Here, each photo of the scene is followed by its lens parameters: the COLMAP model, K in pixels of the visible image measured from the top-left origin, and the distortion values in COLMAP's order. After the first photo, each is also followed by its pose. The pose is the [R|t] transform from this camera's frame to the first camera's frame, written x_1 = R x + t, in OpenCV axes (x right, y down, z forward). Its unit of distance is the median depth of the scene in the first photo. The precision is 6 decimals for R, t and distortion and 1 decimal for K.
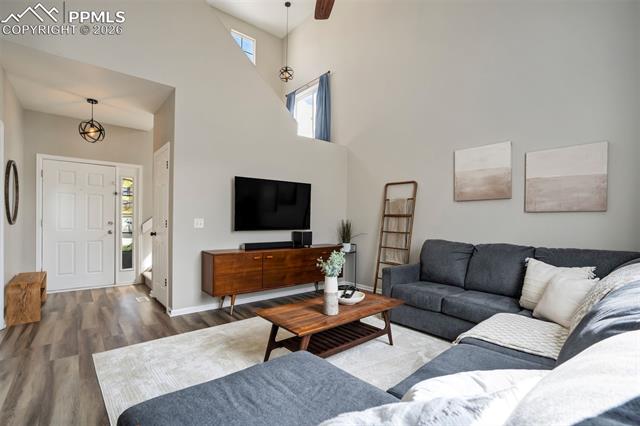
lens RADIAL K [[304.2, 0, 320.6], [0, 304.2, 217.6], [0, 0, 1]] dist [-0.048749, 0.027523]
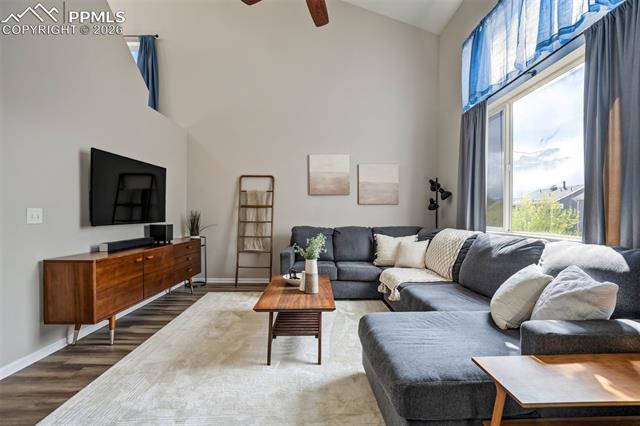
lens RADIAL K [[304.2, 0, 320.6], [0, 304.2, 217.6], [0, 0, 1]] dist [-0.048749, 0.027523]
pose [[0.629460, -0.019741, 0.776782, -0.503092], [0.001356, 0.999704, 0.024308, 0.008559], [-0.777031, -0.014247, 0.629301, 0.172470]]
